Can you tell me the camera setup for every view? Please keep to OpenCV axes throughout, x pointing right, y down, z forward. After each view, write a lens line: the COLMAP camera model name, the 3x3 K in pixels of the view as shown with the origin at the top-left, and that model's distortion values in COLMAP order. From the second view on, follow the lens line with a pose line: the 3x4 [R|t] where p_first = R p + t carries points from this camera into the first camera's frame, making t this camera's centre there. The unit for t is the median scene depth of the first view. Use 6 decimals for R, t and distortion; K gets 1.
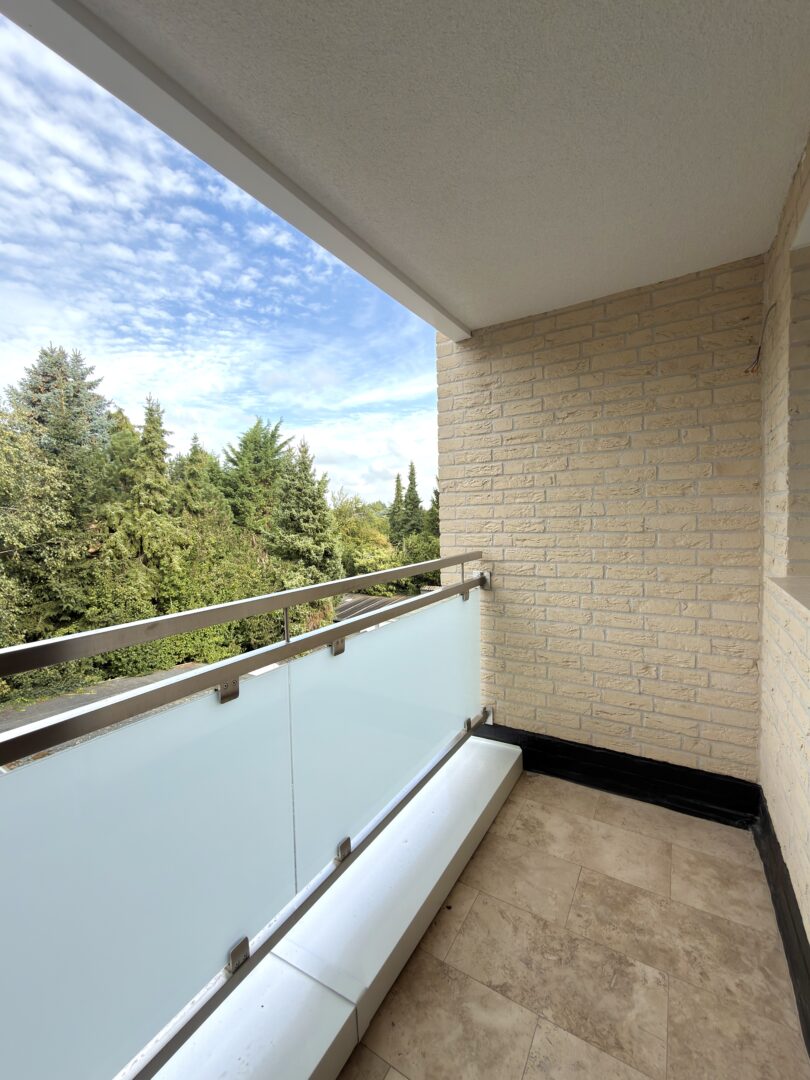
lens RADIAL K [[444.1, 0, 407.2], [0, 444.1, 541.8], [0, 0, 1]] dist [0.001941, -0.000311]
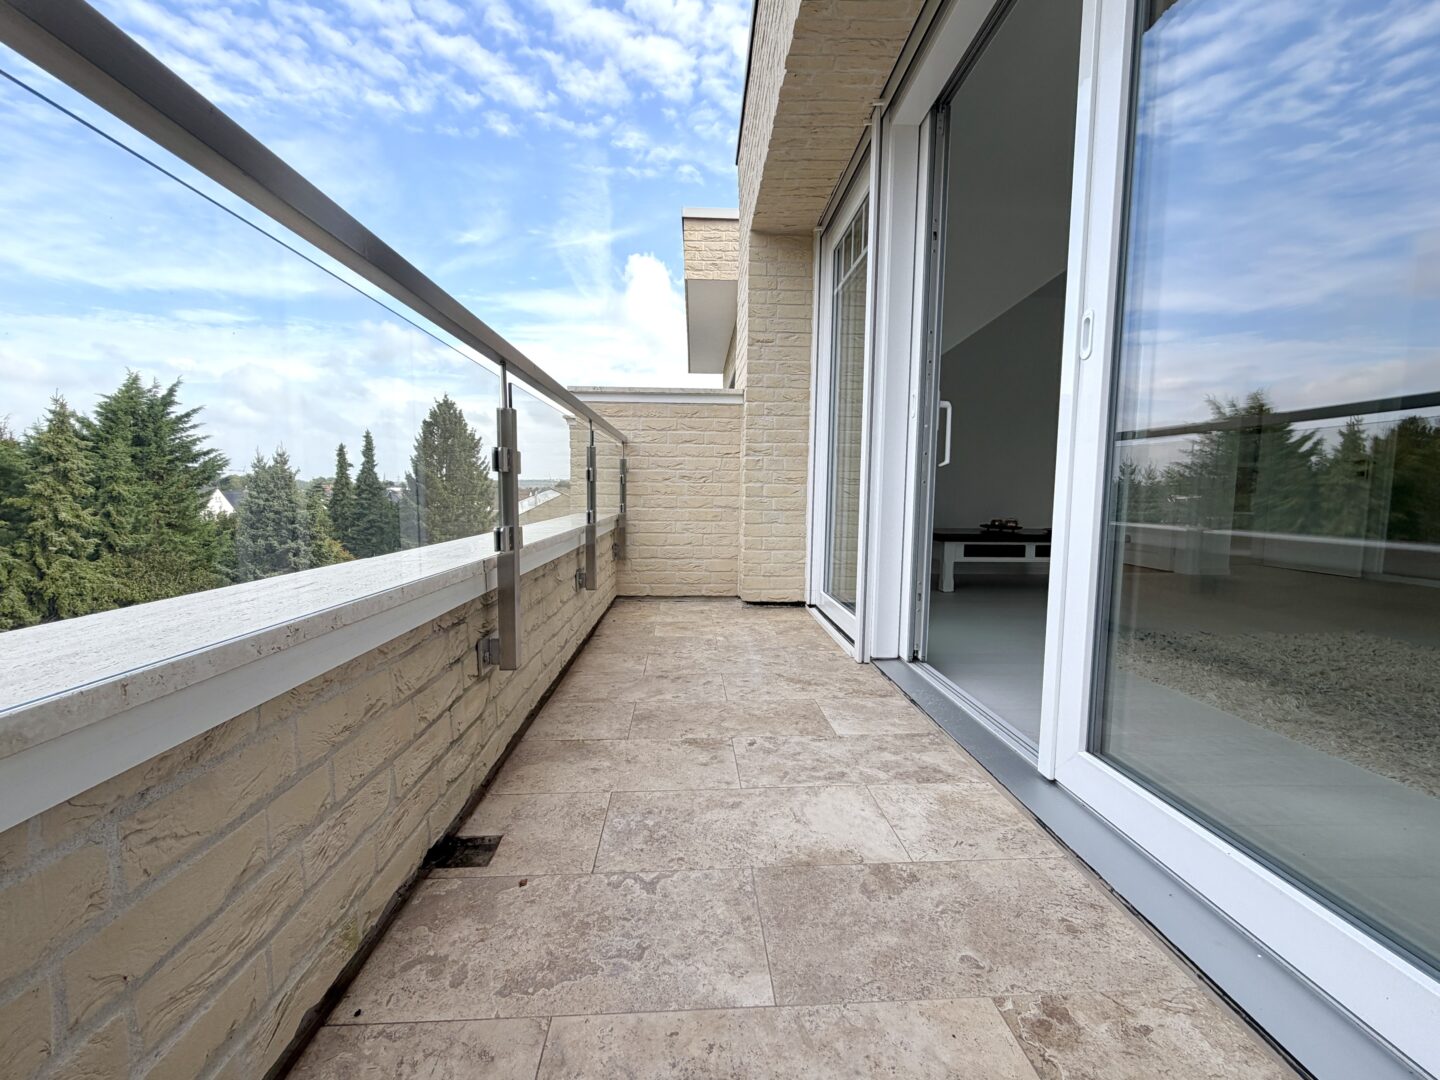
lens RADIAL K [[592.1, 0, 716.1], [0, 592.1, 543.5], [0, 0, 1]] dist [0.001941, -0.000311]
pose [[0.829004, -0.009648, 0.559159, -0.189700], [-0.005967, 0.999642, 0.026095, -0.095782], [-0.559211, -0.024969, 0.828649, -0.289635]]
